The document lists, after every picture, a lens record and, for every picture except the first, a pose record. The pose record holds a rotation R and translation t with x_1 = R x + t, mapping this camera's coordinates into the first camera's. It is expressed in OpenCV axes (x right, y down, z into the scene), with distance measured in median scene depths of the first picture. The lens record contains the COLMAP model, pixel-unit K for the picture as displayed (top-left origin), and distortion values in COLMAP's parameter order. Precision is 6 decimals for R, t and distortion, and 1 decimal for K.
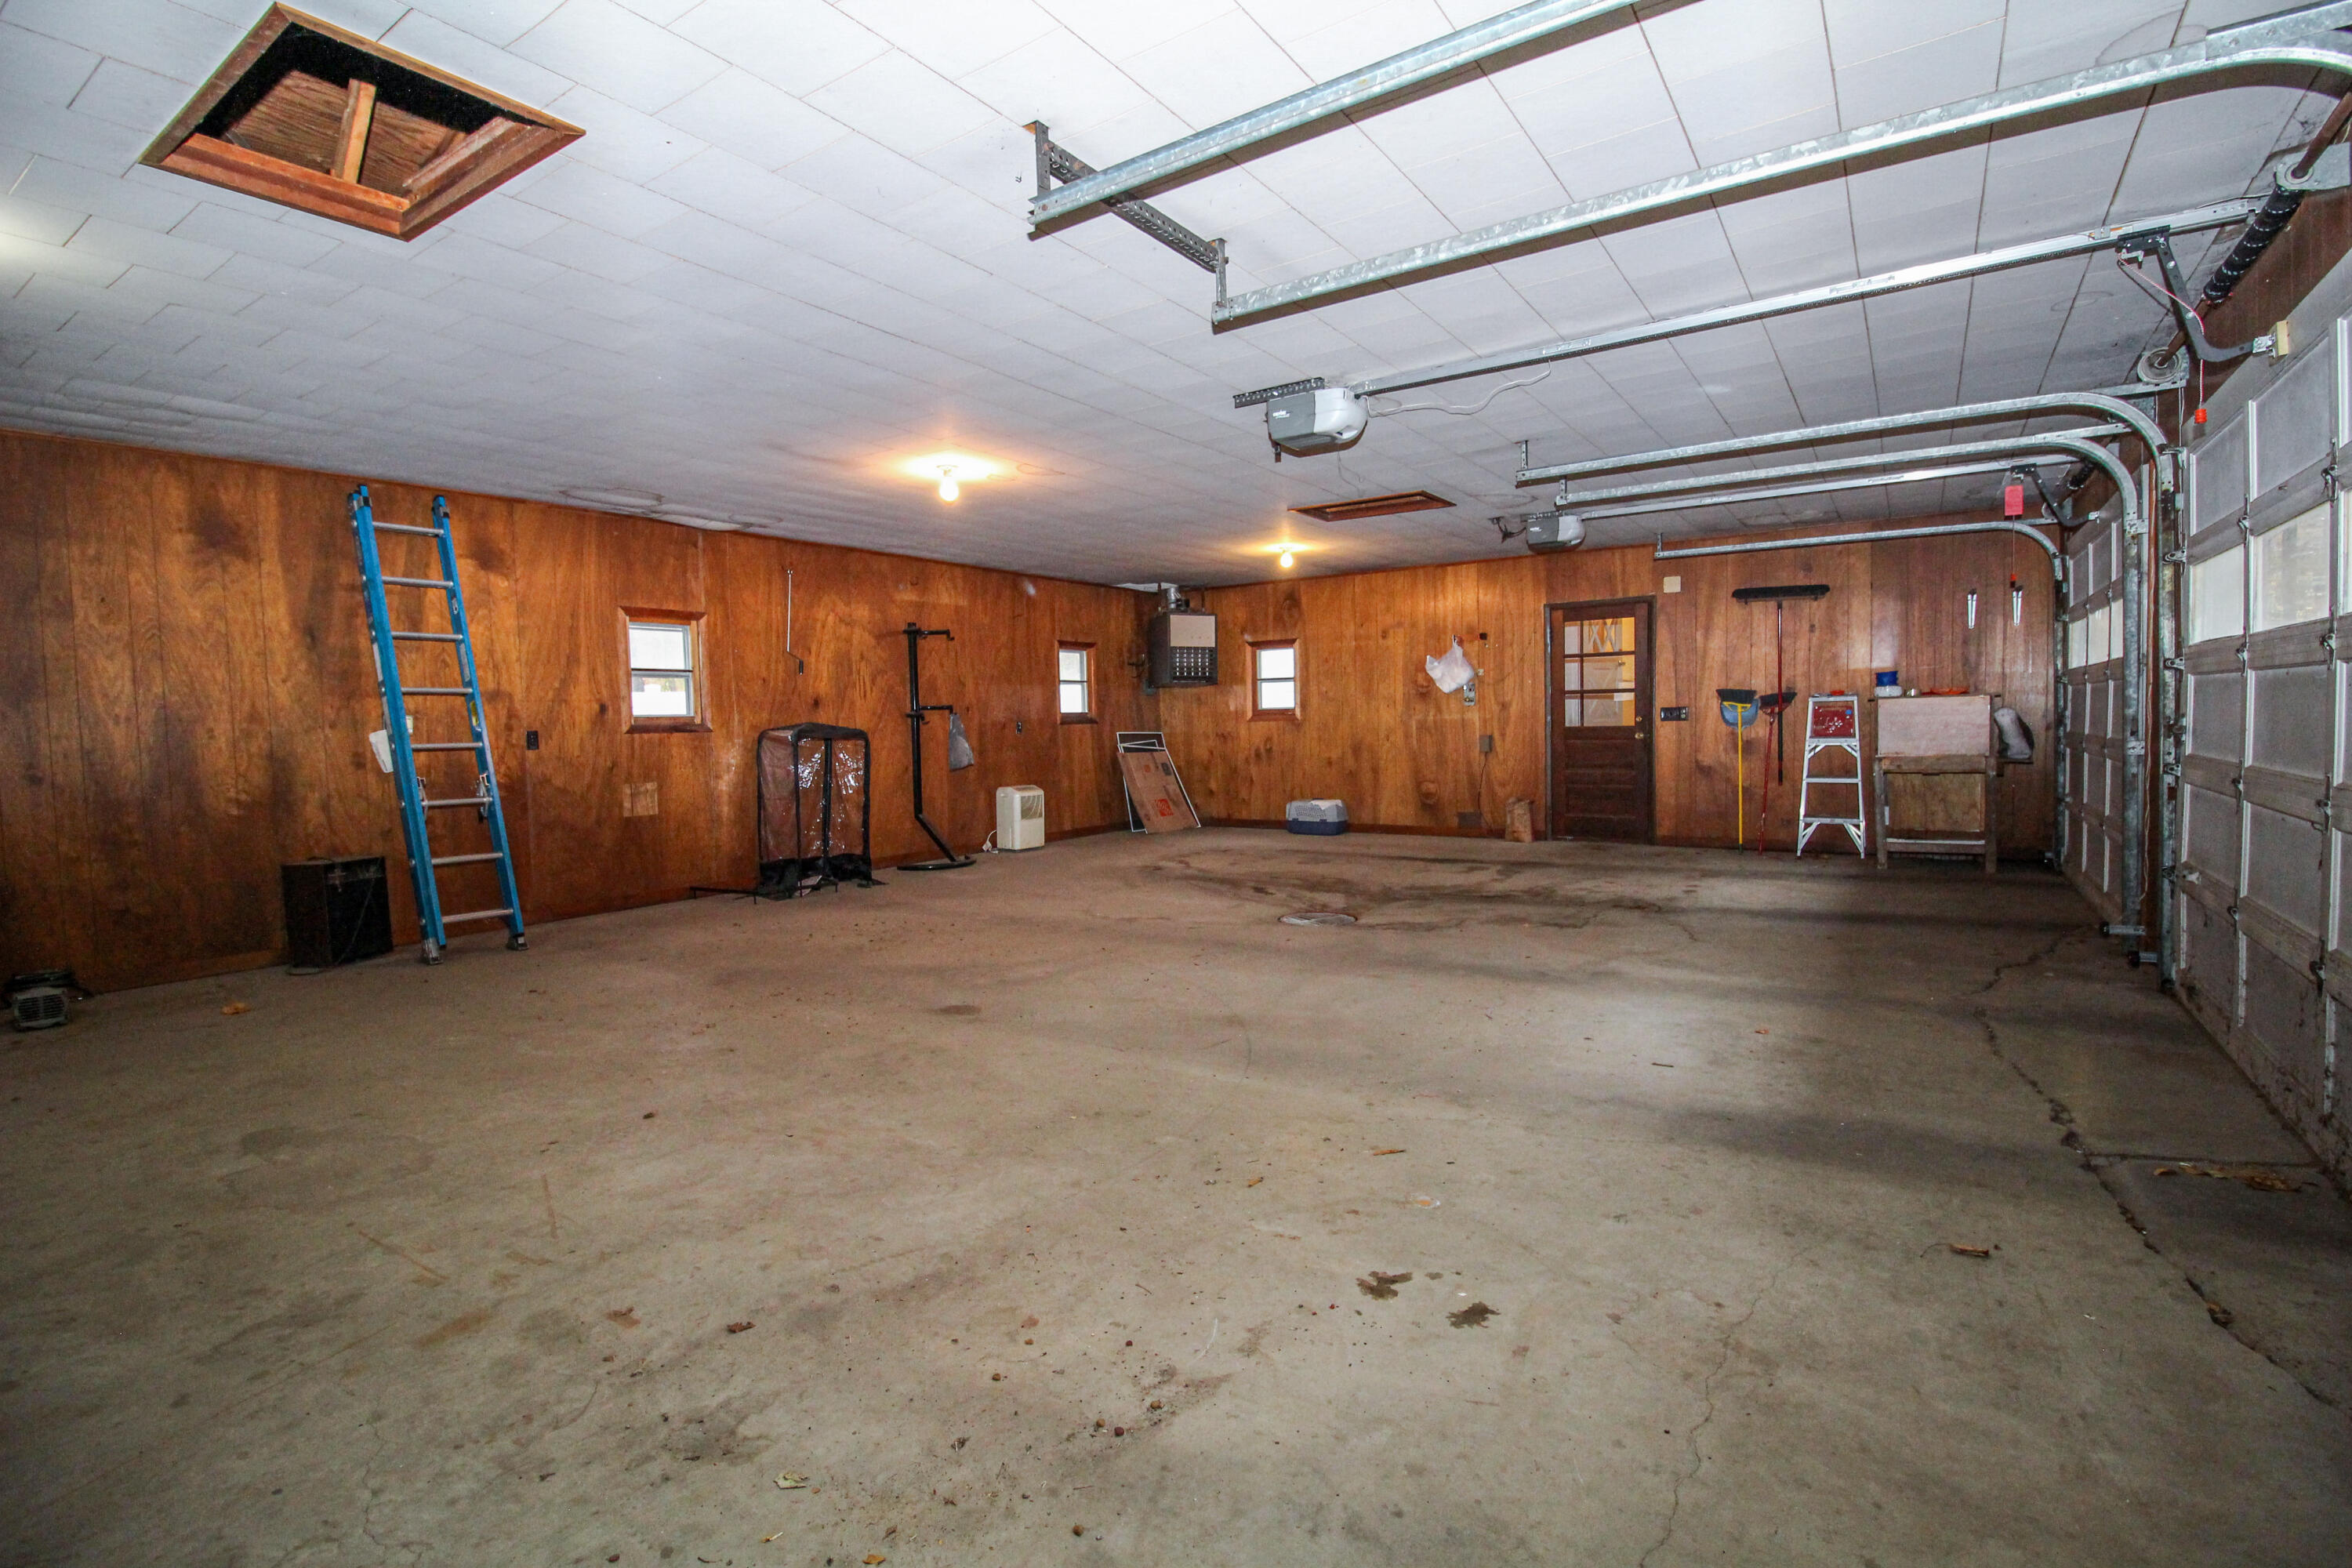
lens RADIAL K [[1091.5, 0, 1178.2], [0, 1091.5, 776.6], [0, 0, 1]] dist [0.000359, -0.013249]
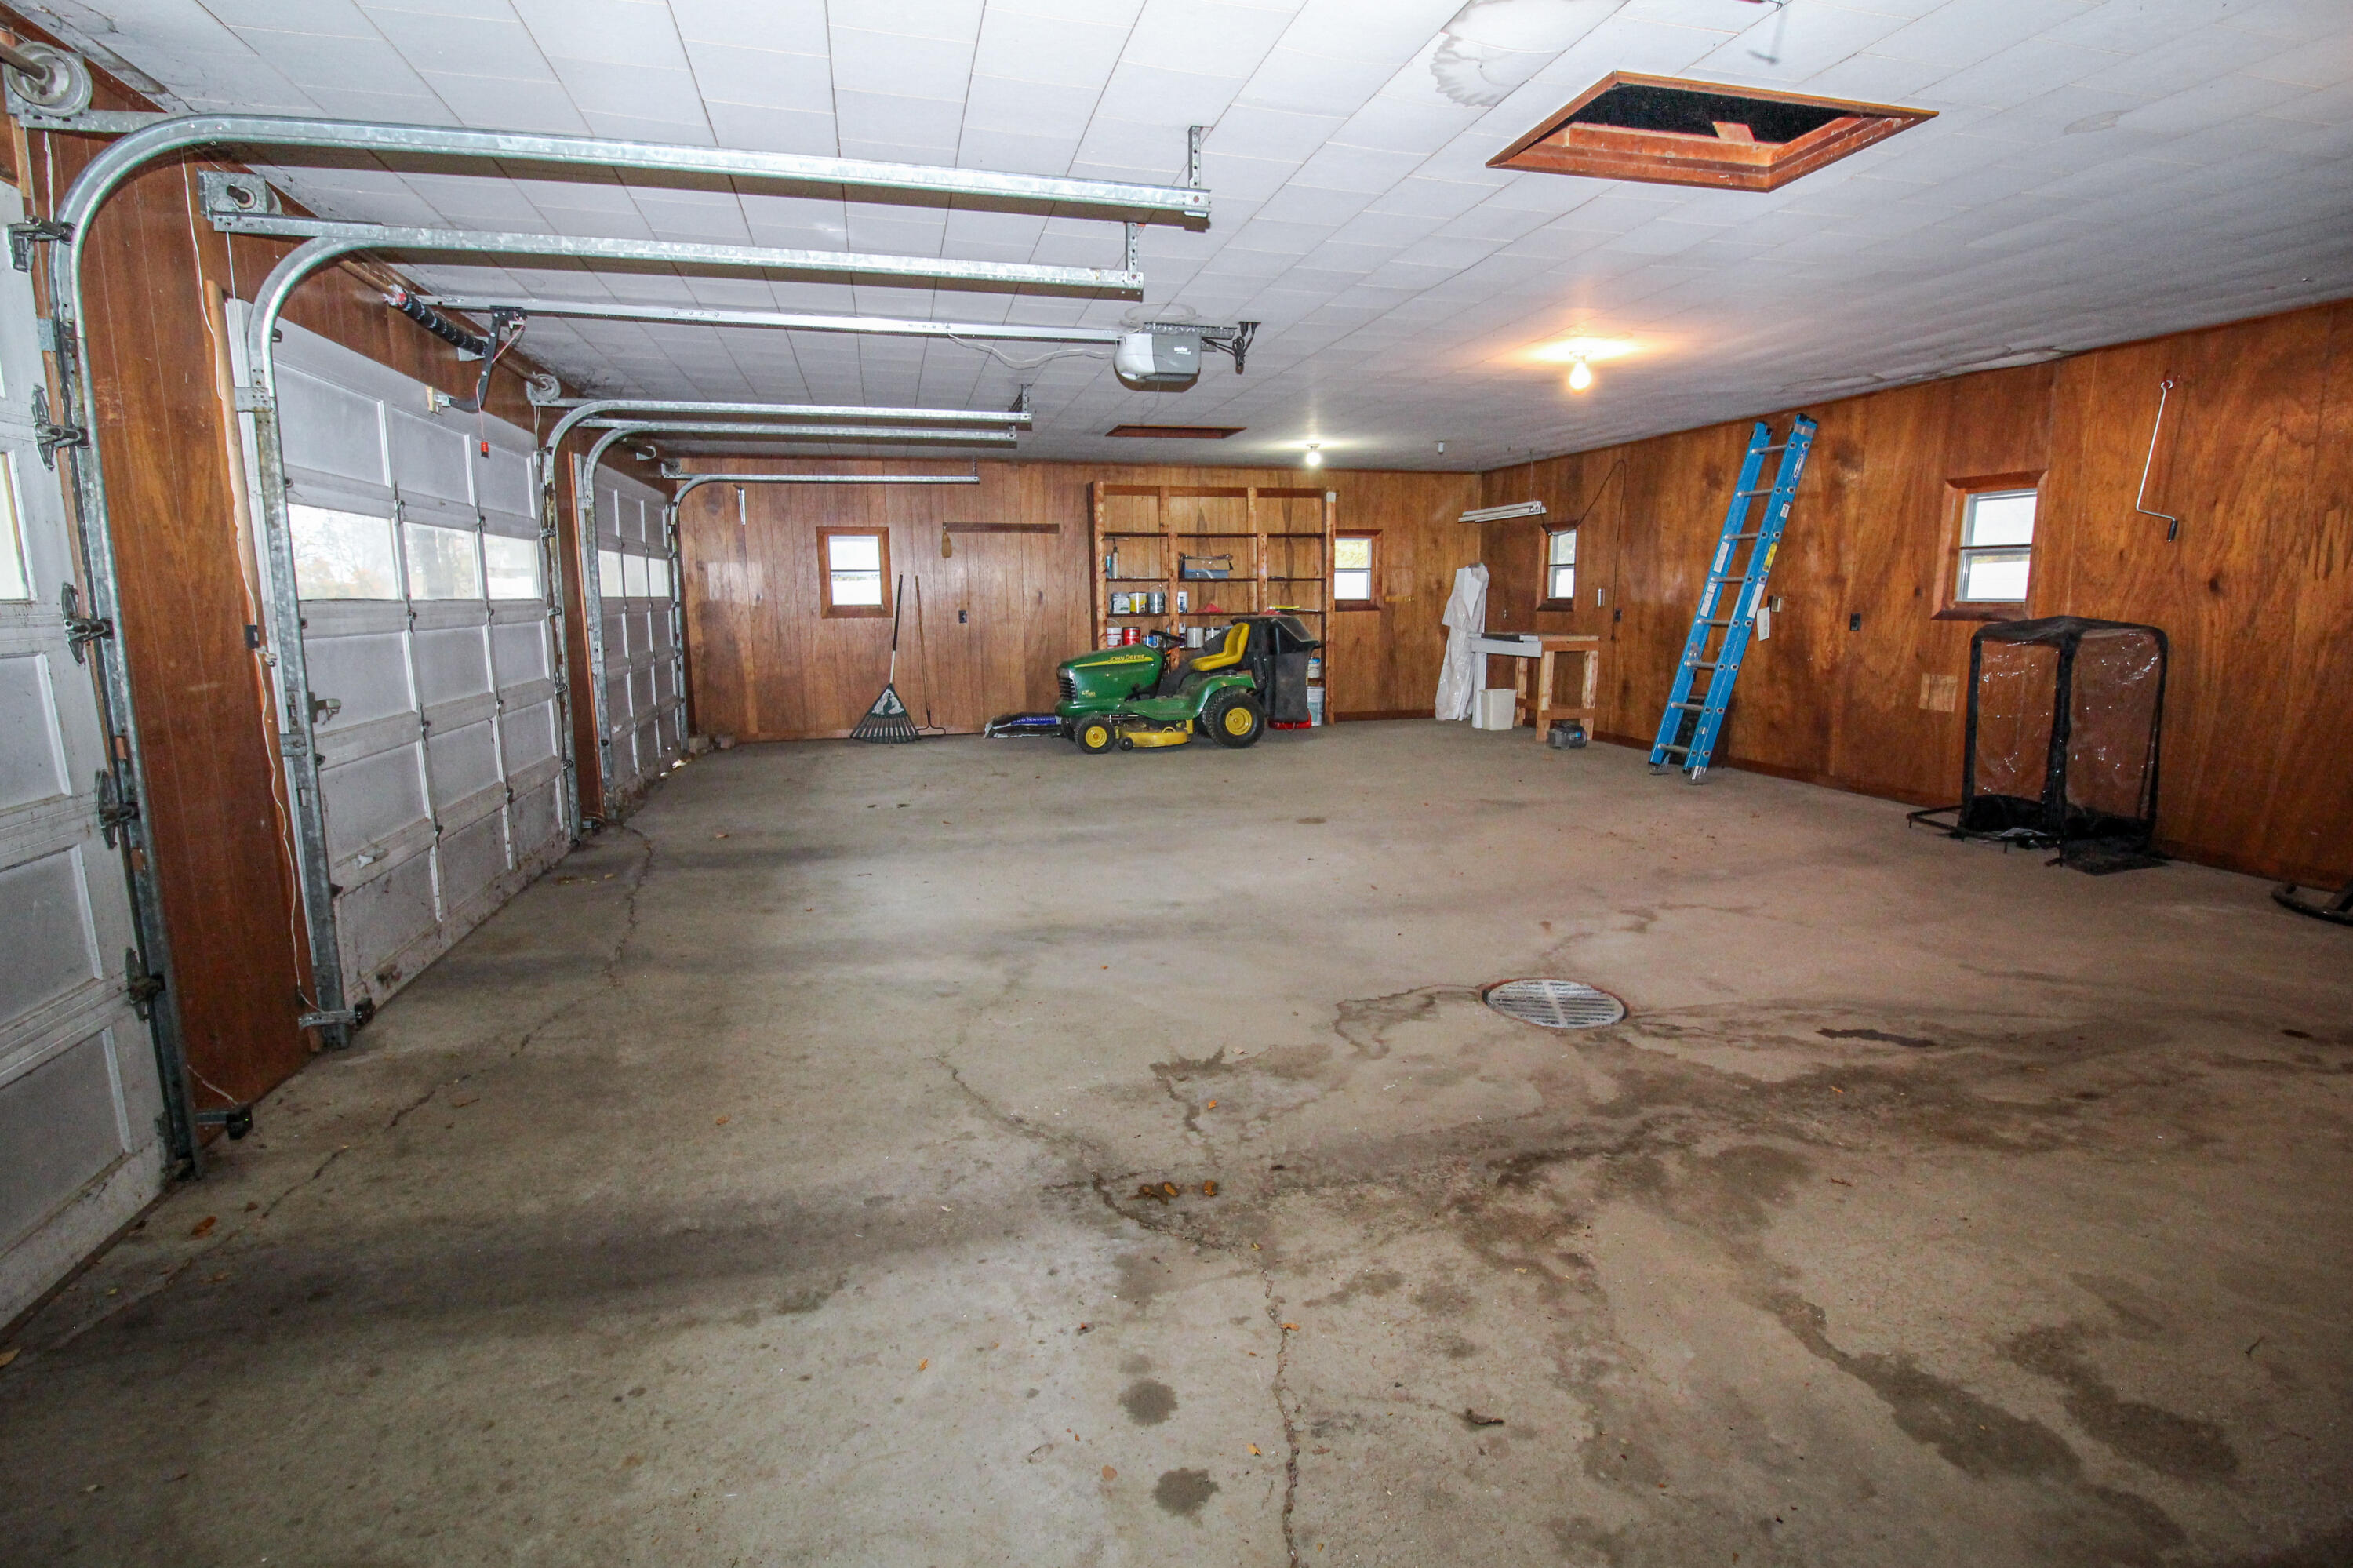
lens RADIAL K [[1092.1, 0, 1178.7], [0, 1092.1, 776.6], [0, 0, 1]] dist [0.000359, -0.013249]
pose [[-0.677211, 0.149997, -0.720337, 0.638037], [-0.013940, 0.976209, 0.216383, -0.103801], [0.735657, 0.156579, -0.659009, 1.196994]]
